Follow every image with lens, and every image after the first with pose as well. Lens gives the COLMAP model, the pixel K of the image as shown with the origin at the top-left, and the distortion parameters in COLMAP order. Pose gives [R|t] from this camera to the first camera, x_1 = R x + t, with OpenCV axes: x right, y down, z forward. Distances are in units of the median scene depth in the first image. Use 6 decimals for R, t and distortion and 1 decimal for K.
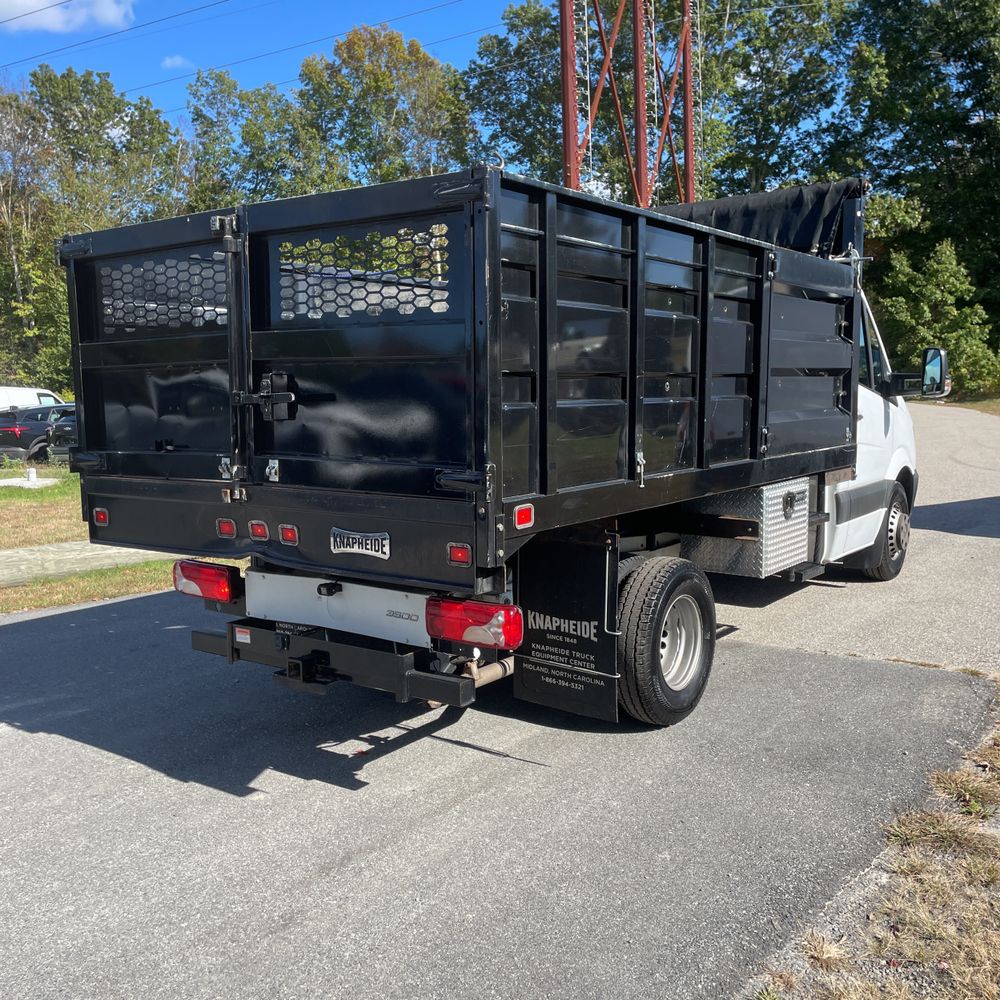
lens RADIAL K [[1014.3, 0, 509.1], [0, 1014.3, 492.6], [0, 0, 1]] dist [0.102126, -0.144809]
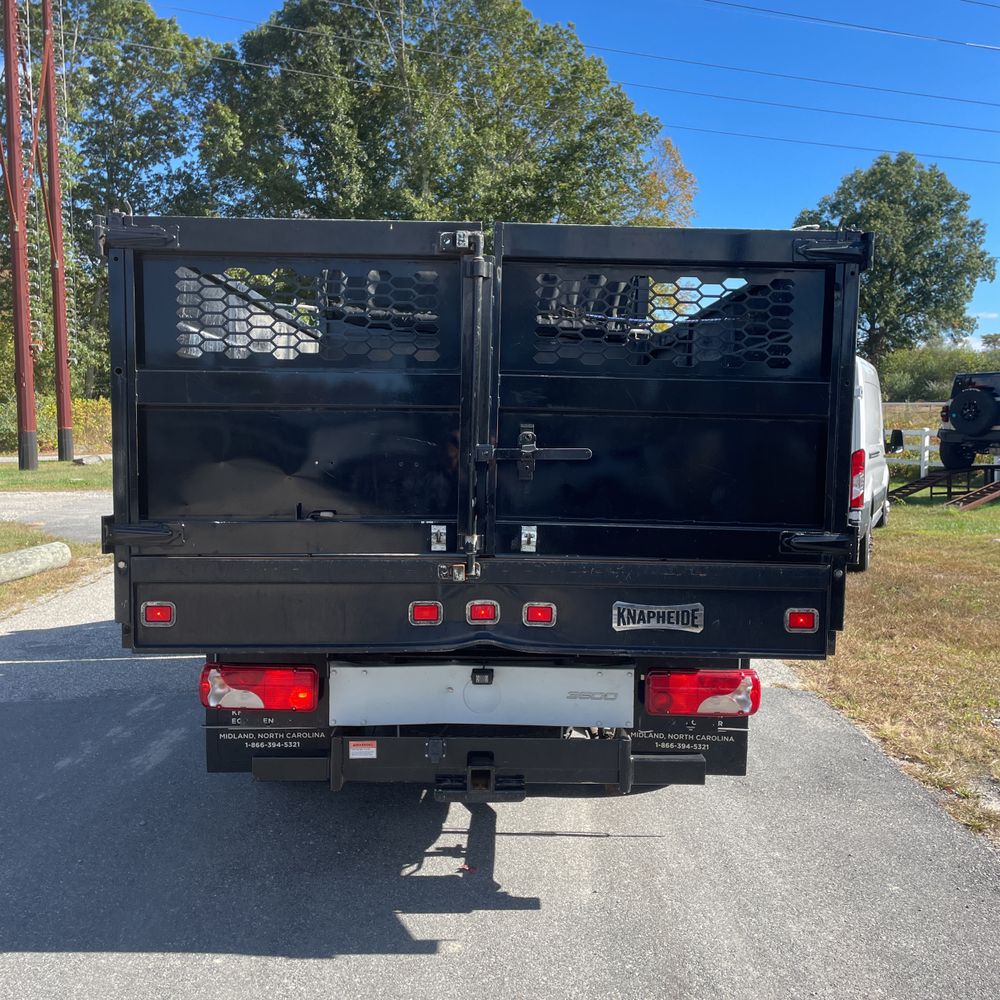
lens RADIAL K [[1014.3, 0, 509.1], [0, 1014.3, 492.6], [0, 0, 1]] dist [0.102126, -0.144809]
pose [[0.791203, -0.008328, 0.611497, -0.623055], [0.034857, 0.998896, -0.031497, -0.028235], [-0.610559, 0.046235, 0.790620, 0.286462]]
